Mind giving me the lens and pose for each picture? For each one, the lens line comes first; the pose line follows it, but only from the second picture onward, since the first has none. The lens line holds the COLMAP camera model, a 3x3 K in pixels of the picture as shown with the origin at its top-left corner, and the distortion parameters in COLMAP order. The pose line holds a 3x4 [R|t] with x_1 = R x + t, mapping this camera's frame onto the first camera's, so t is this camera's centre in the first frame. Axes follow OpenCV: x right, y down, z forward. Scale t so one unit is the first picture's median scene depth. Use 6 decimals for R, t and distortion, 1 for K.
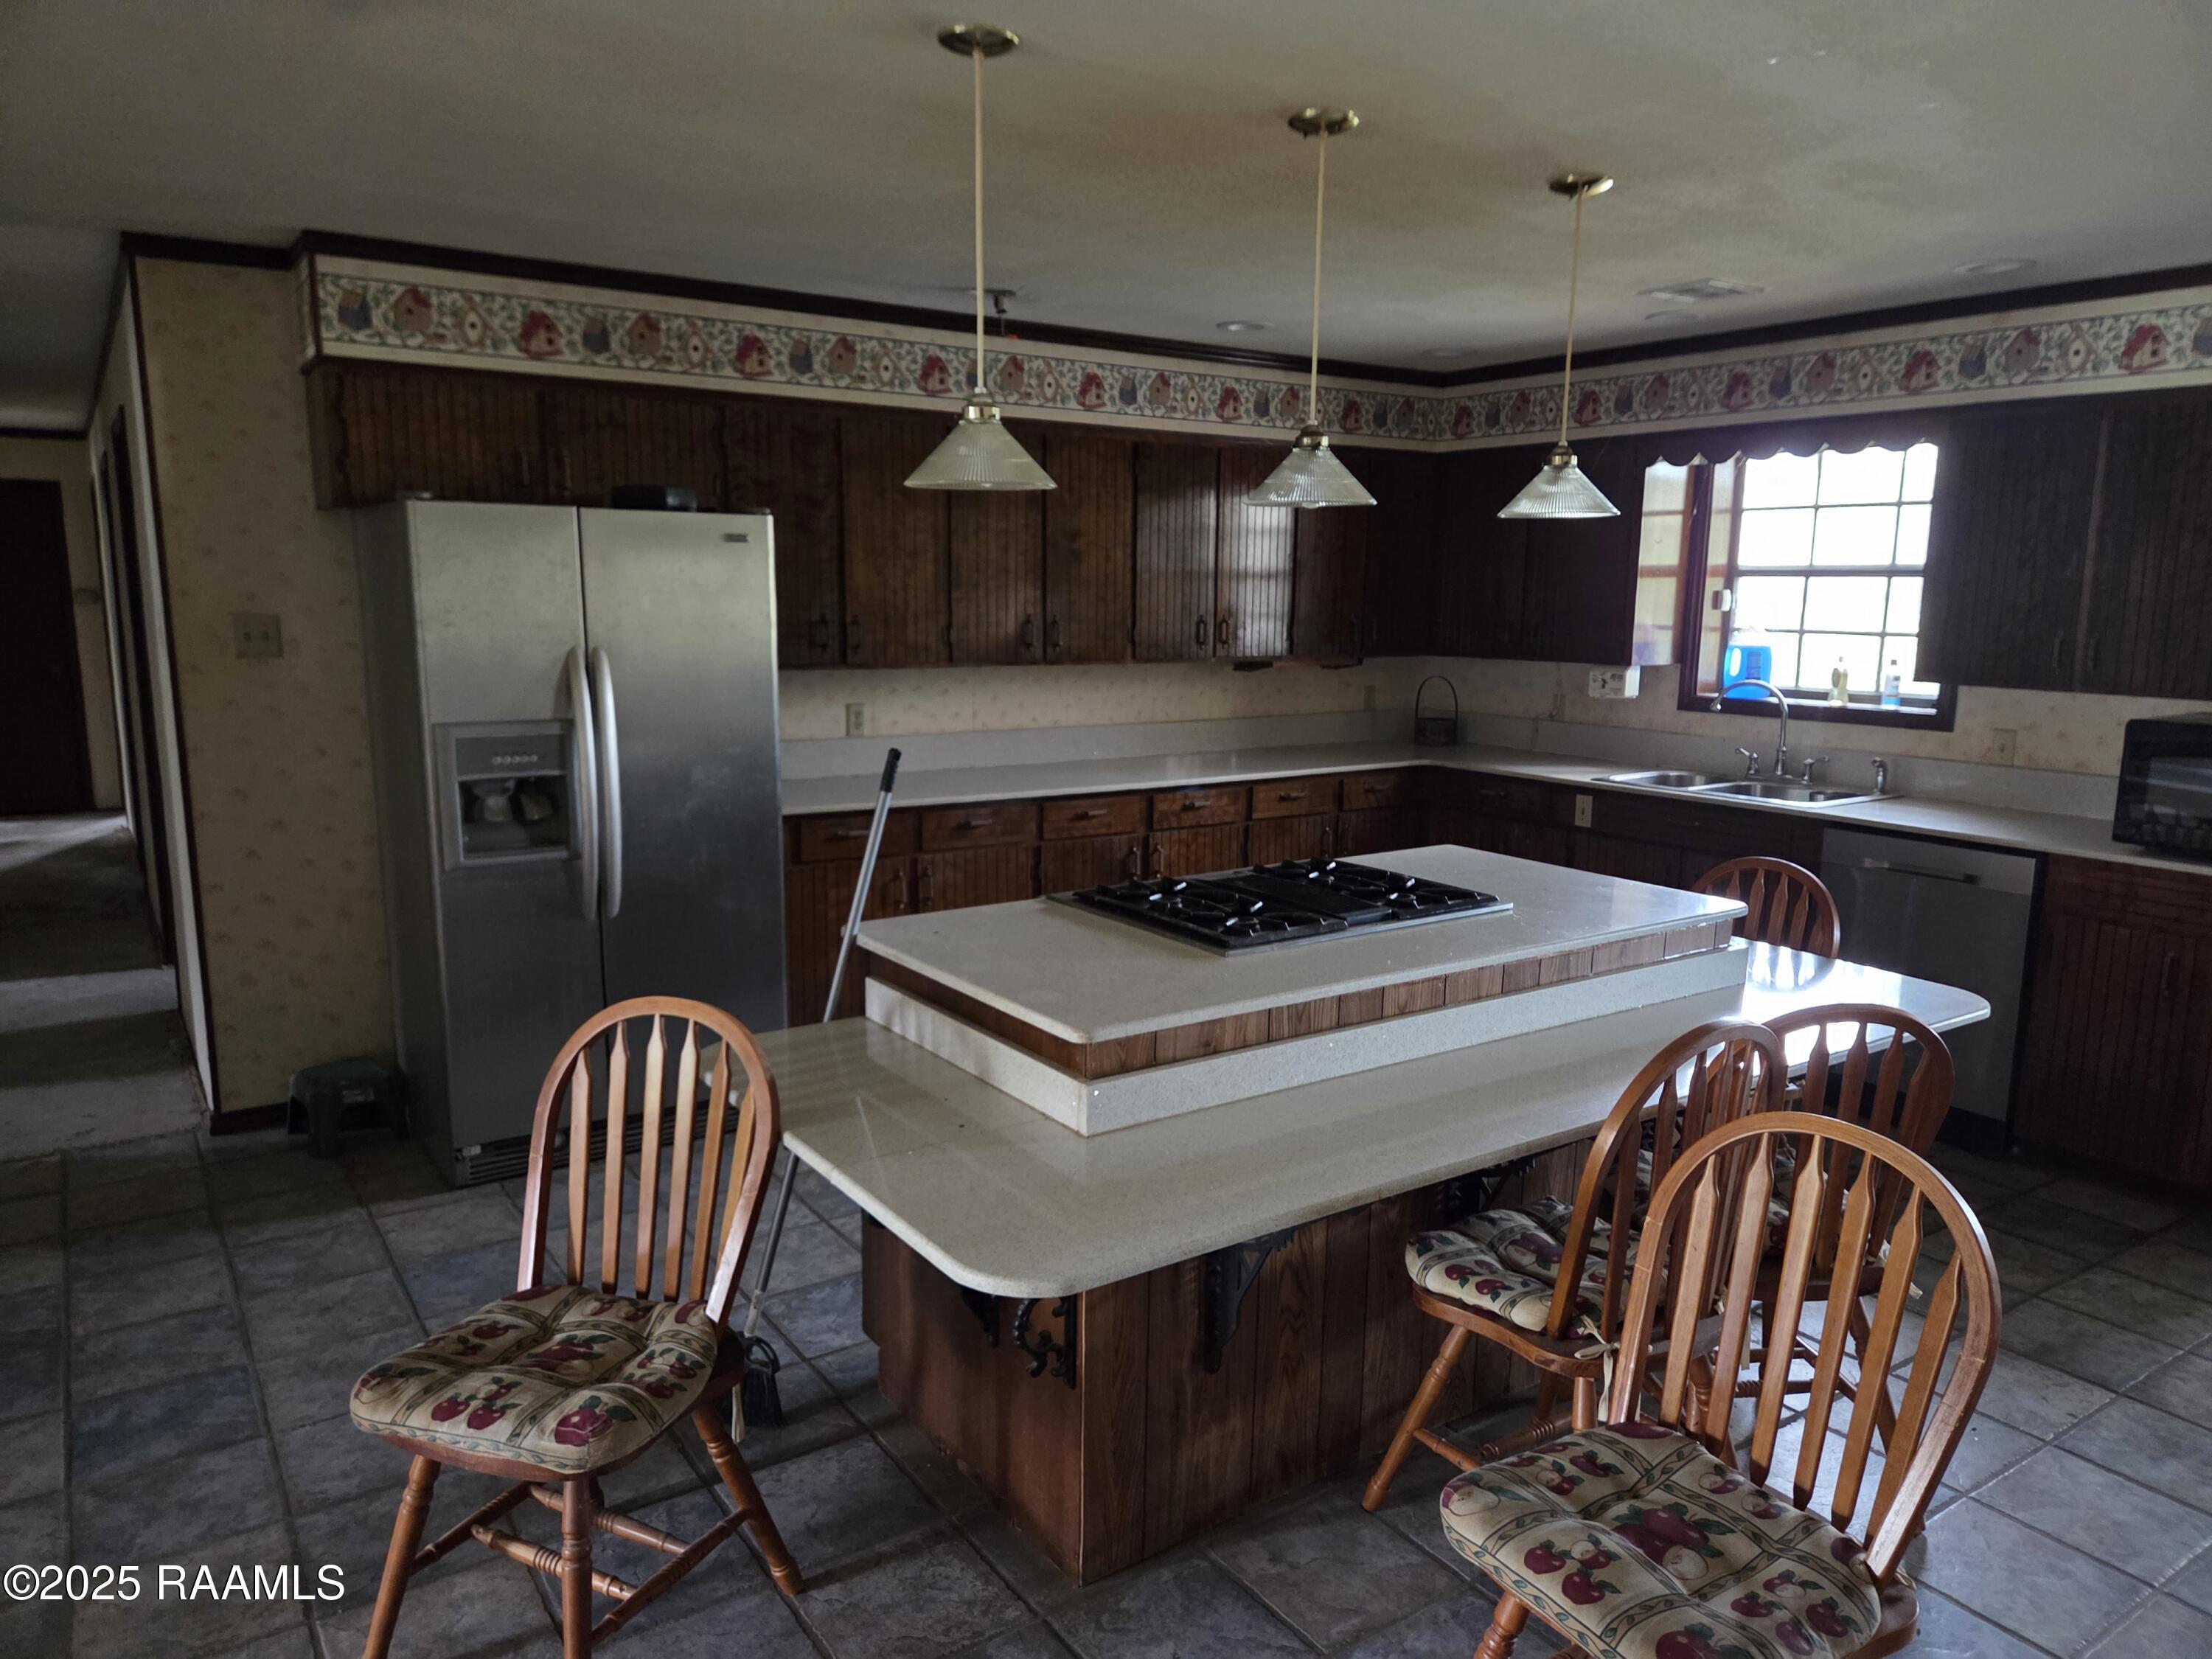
lens RADIAL K [[1460.6, 0, 1121.4], [0, 1460.6, 825.9], [0, 0, 1]] dist [0.044111, -0.034409]
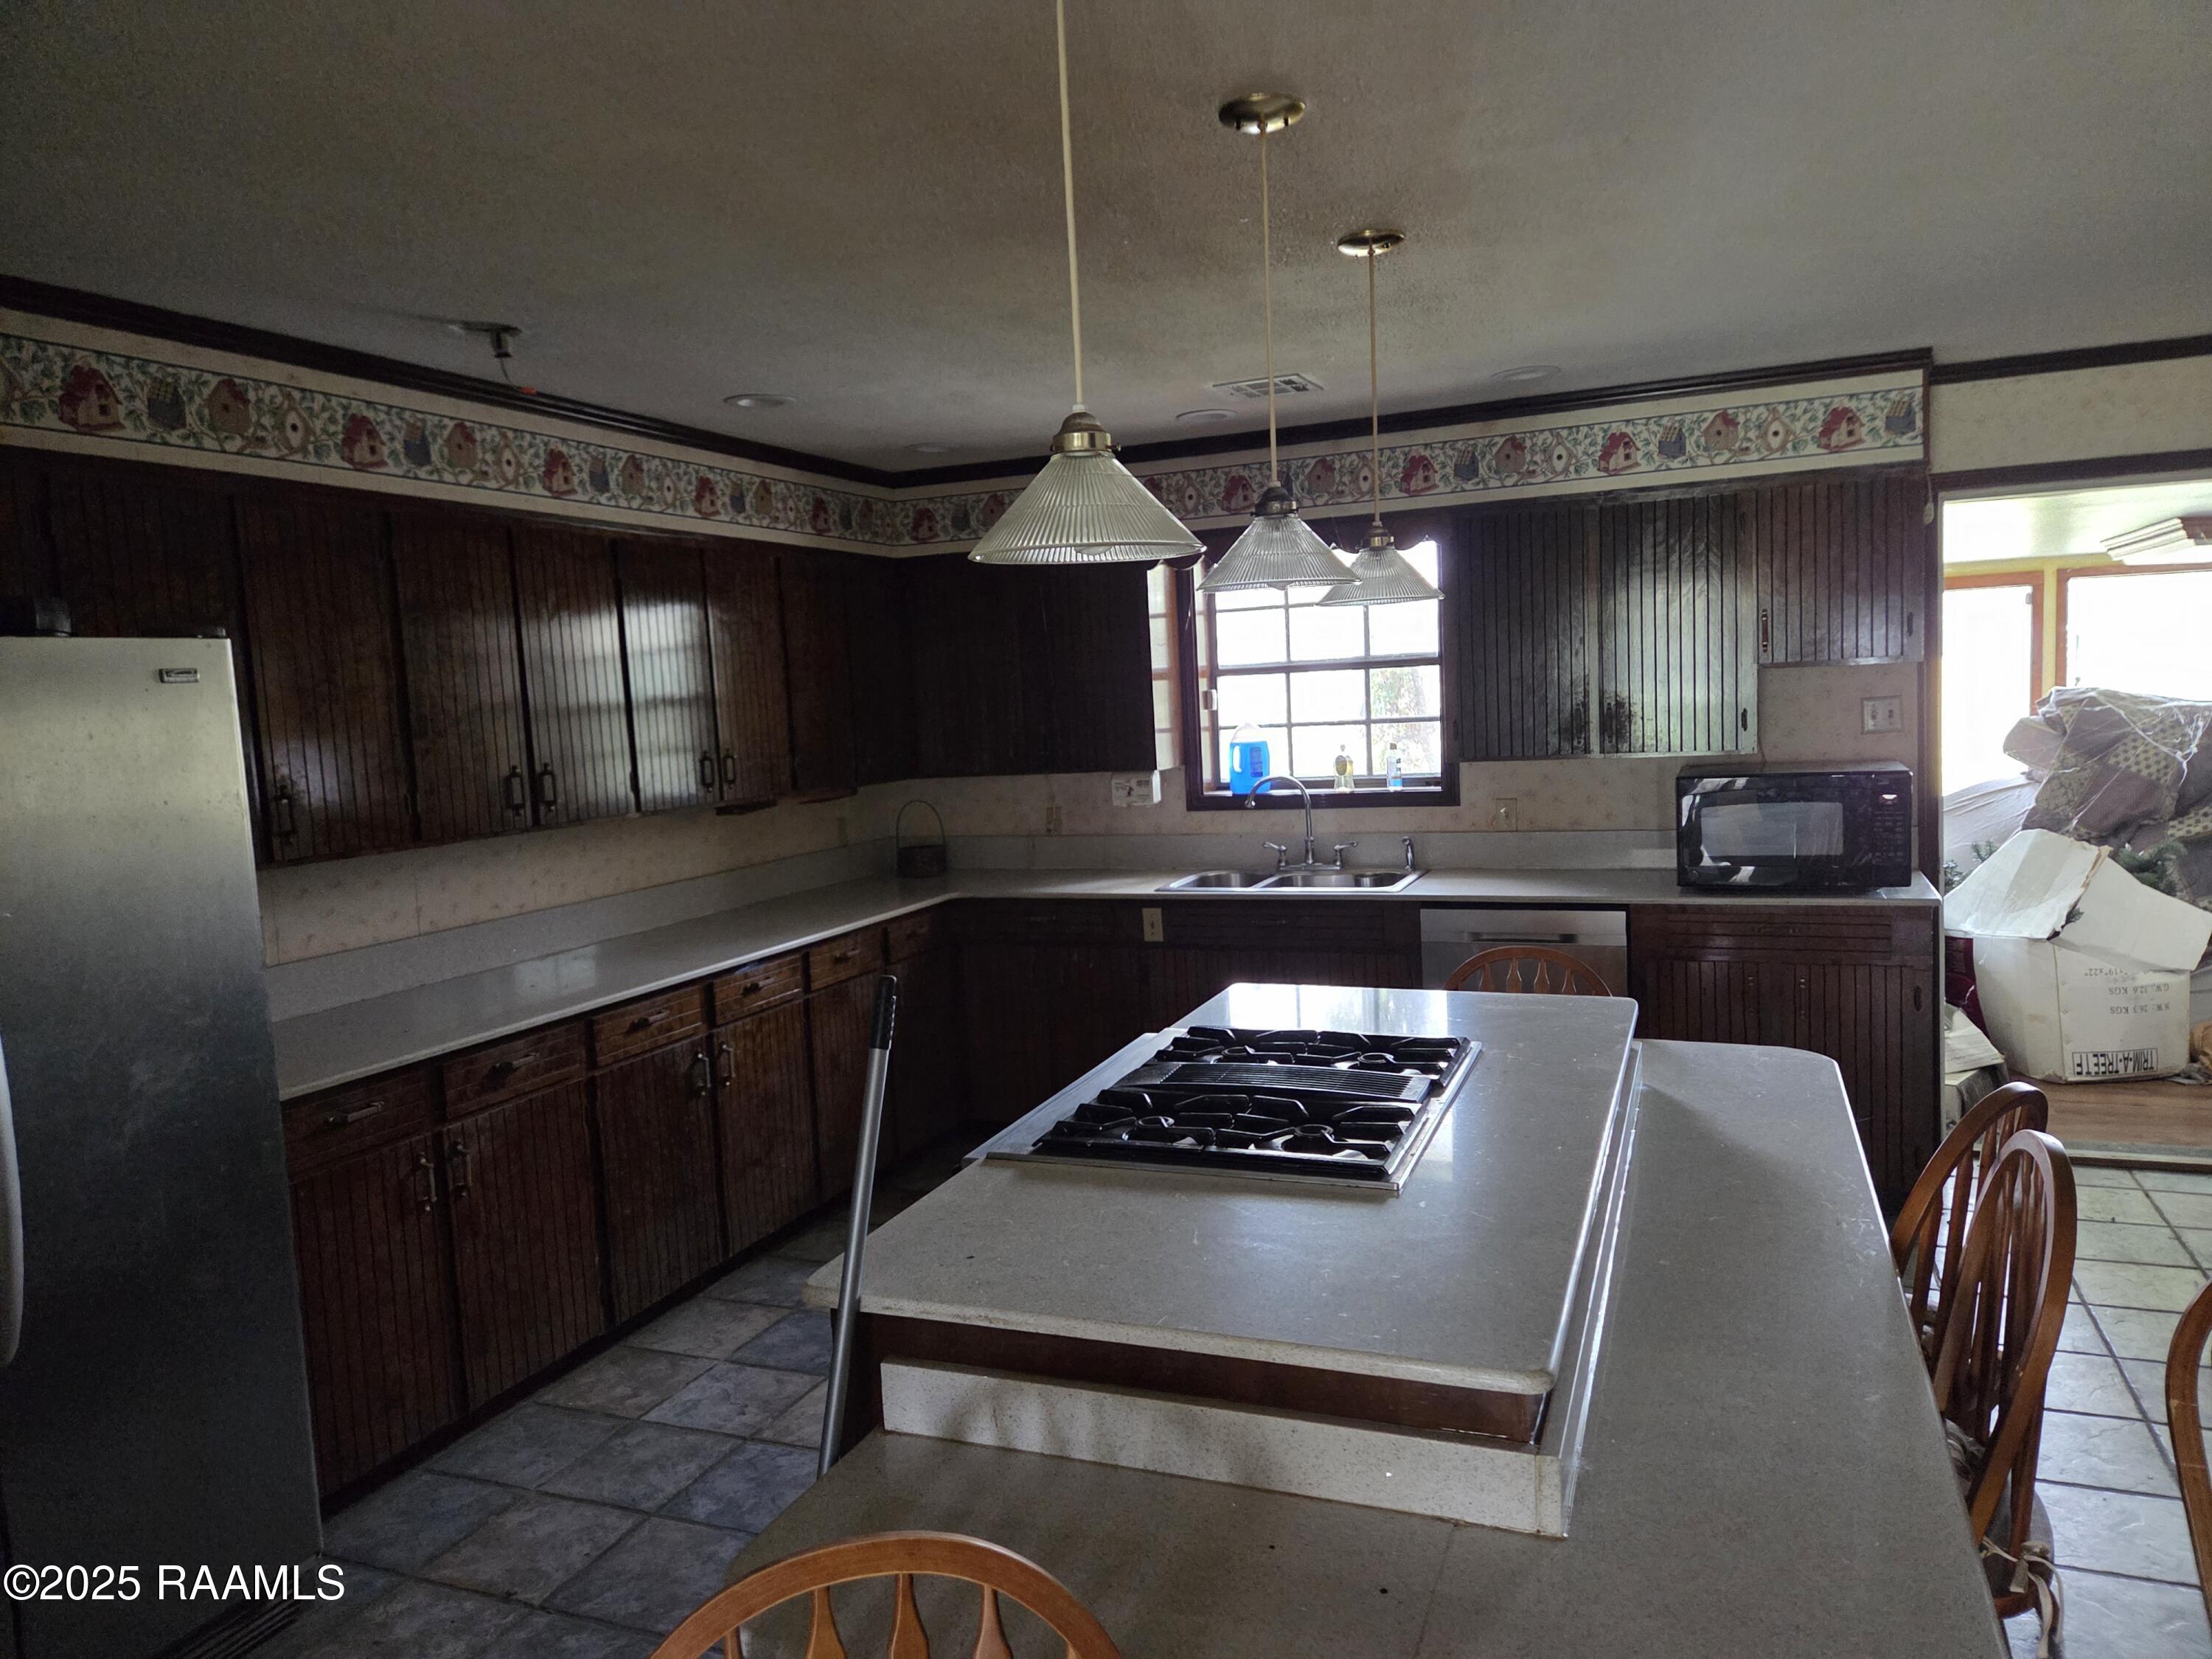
lens RADIAL K [[1460.6, 0, 1151.6], [0, 1460.6, 831.9], [0, 0, 1]] dist [0.044111, -0.034409]
pose [[0.842930, -0.105952, 0.527488, -0.181229], [0.149112, 0.988018, -0.039827, -0.033331], [-0.516948, 0.112227, 0.848628, 0.200649]]
